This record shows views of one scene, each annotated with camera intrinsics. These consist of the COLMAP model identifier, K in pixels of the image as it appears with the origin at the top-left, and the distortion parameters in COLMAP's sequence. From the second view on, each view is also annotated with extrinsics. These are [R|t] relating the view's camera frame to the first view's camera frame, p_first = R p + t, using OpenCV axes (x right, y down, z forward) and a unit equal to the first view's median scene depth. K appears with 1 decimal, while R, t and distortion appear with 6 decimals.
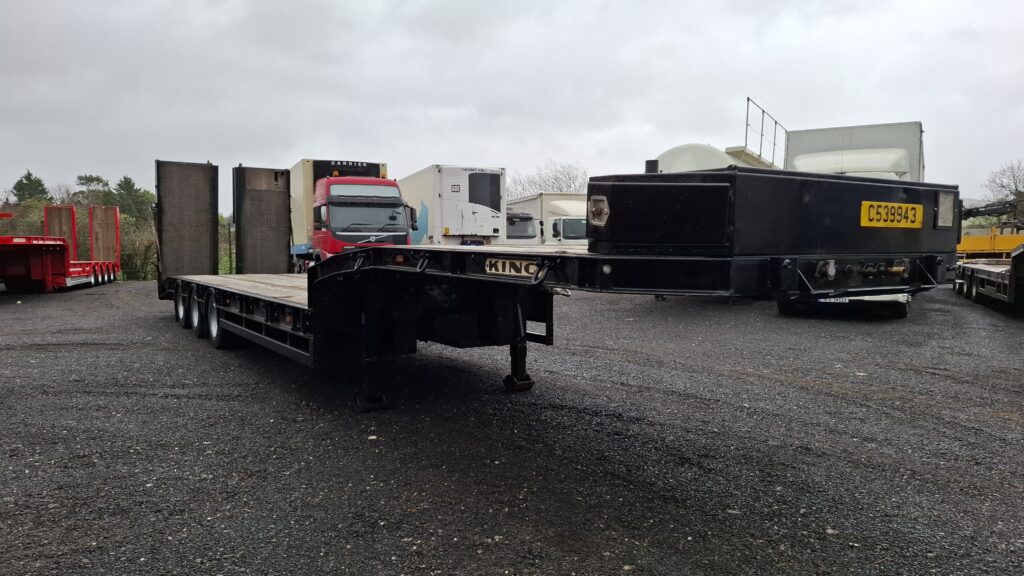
lens RADIAL K [[692.2, 0, 503.6], [0, 692.2, 298.2], [0, 0, 1]] dist [0.090150, -0.109443]
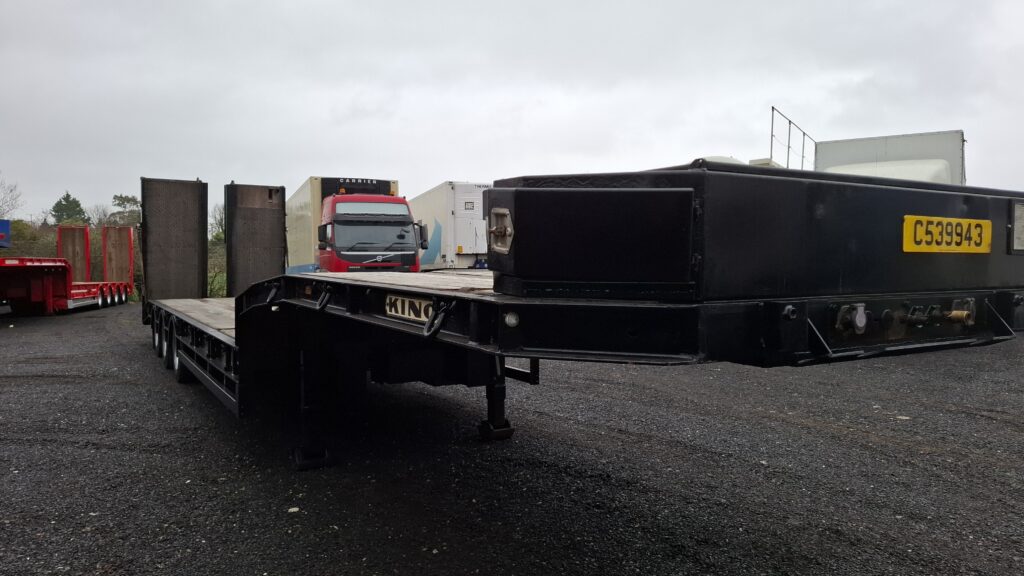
lens RADIAL K [[698.5, 0, 510.1], [0, 698.5, 292.4], [0, 0, 1]] dist [0.079510, -0.090747]
pose [[0.999501, -0.001810, -0.031550, 0.085441], [0.000733, 0.999418, -0.034118, -0.022868], [0.031593, 0.034077, 0.998920, 0.173789]]
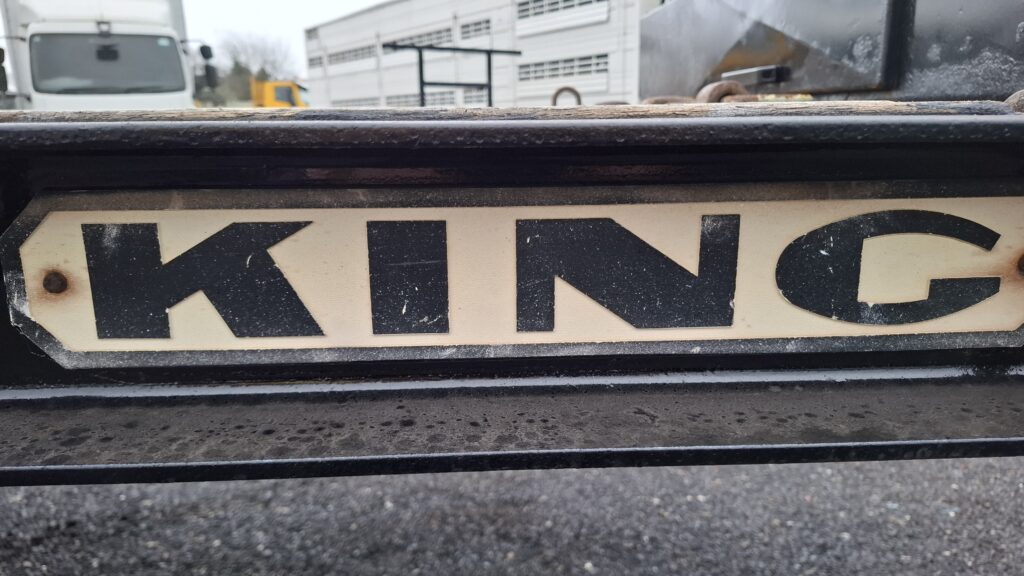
lens RADIAL K [[706.0, 0, 497.9], [0, 706.0, 284.9], [0, 0, 1]] dist [0.087065, -0.094079]
pose [[0.503336, -0.202076, 0.840130, -0.048351], [0.087948, 0.979202, 0.182836, -0.038939], [-0.859603, -0.018141, 0.510640, 0.595410]]
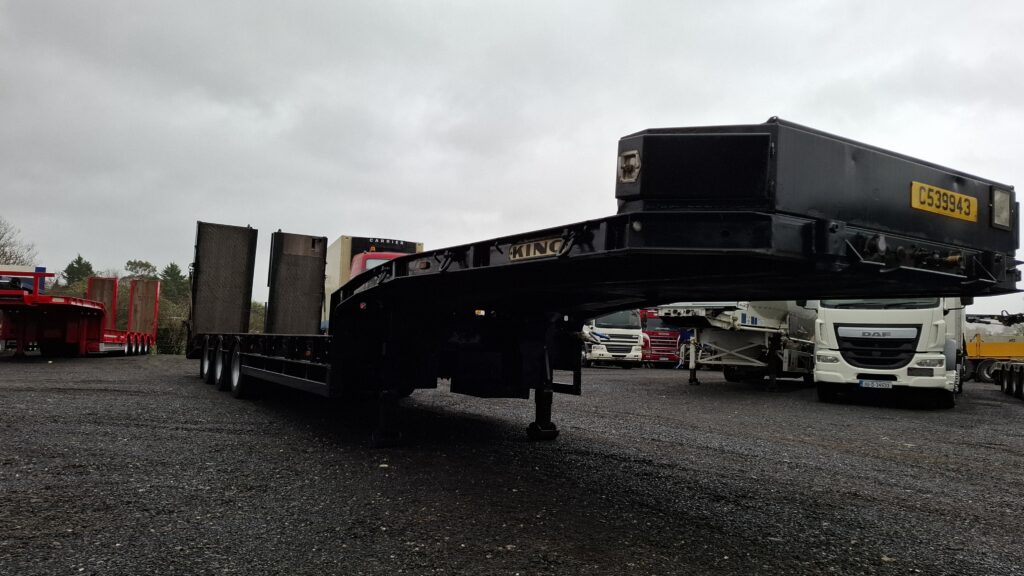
lens RADIAL K [[694.2, 0, 514.3], [0, 694.2, 302.6], [0, 0, 1]] dist [0.081979, -0.092980]
pose [[0.998747, 0.037088, -0.033587, 0.010072], [-0.041214, 0.990407, -0.131890, 0.096118], [0.028373, 0.133109, 0.990695, 0.042557]]
